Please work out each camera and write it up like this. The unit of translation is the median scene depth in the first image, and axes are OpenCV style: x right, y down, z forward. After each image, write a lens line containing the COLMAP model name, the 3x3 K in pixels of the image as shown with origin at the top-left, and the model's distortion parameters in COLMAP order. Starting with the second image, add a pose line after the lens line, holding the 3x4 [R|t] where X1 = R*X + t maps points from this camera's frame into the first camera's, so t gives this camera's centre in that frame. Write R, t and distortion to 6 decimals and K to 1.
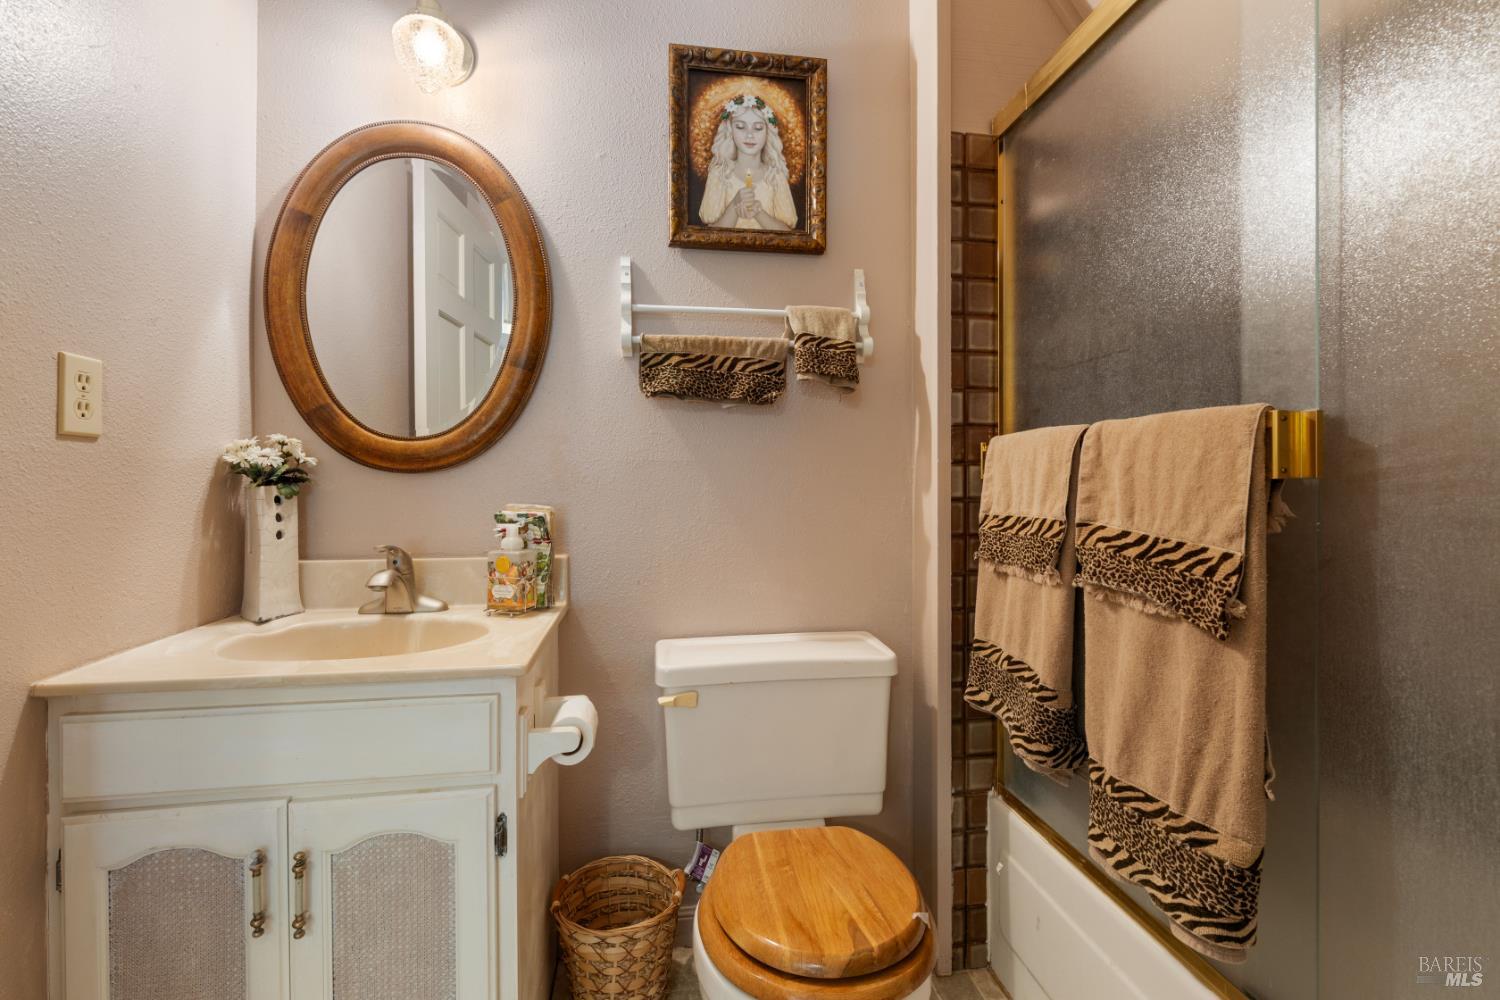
lens RADIAL K [[691.4, 0, 749.7], [0, 691.4, 501.2], [0, 0, 1]] dist [-0.001634, -0.000055]
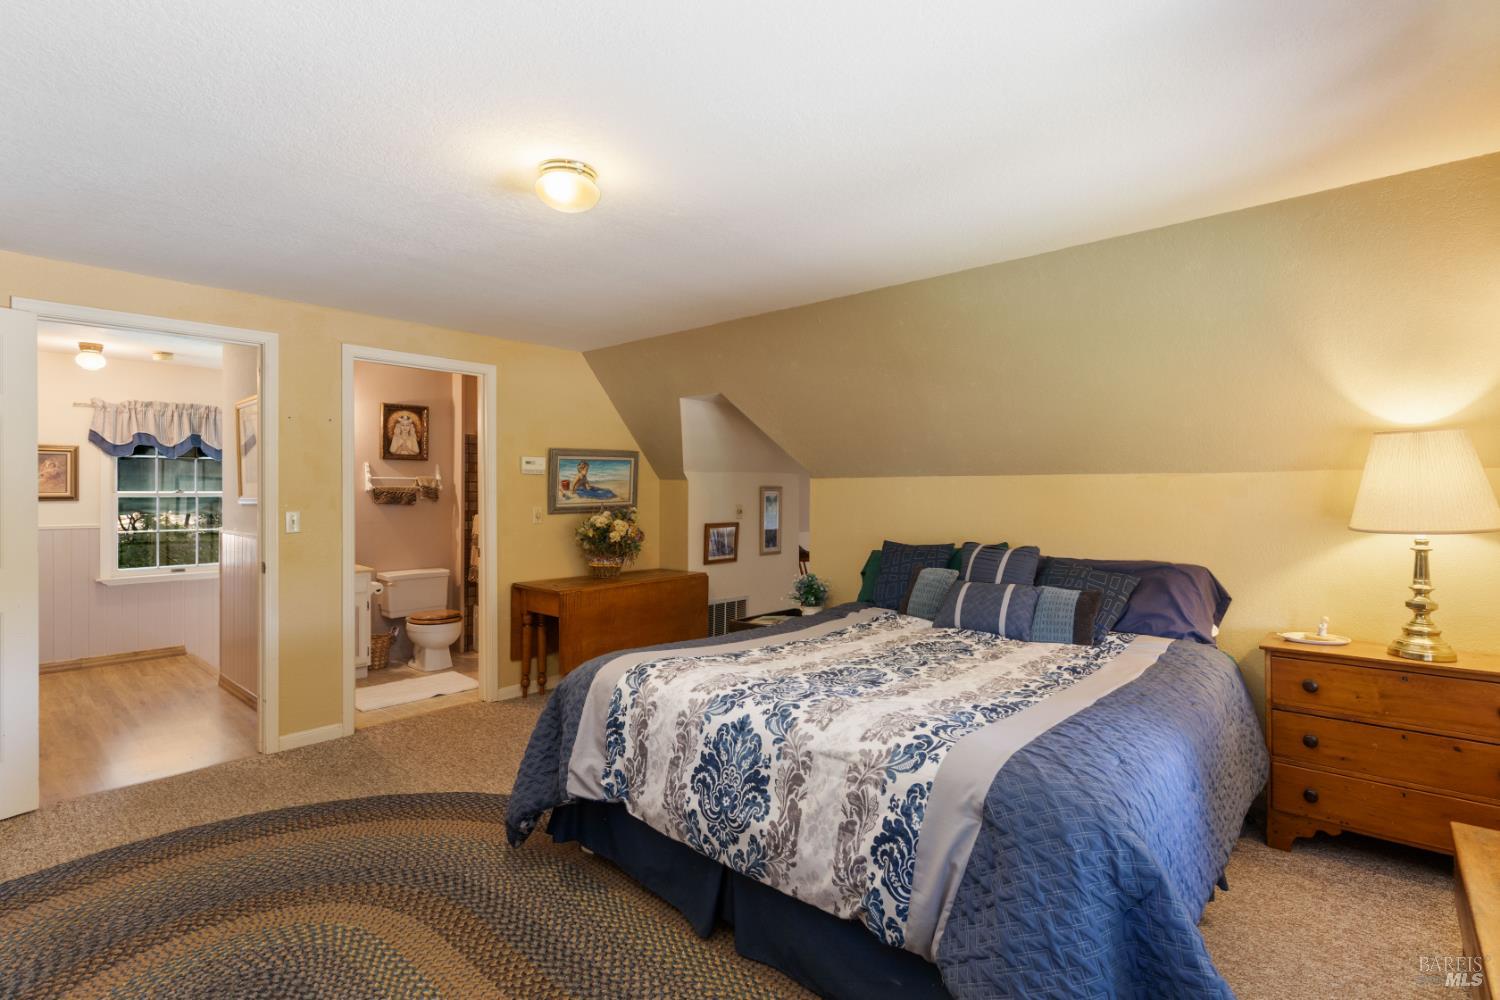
lens RADIAL K [[720.4, 0, 752.2], [0, 720.4, 496.3], [0, 0, 1]] dist [0.001097, -0.000282]
pose [[0.778999, 0.002414, 0.627021, -0.926186], [-0.002842, 0.999996, -0.000318, -0.185159], [-0.627019, -0.001534, 0.779002, -2.969775]]
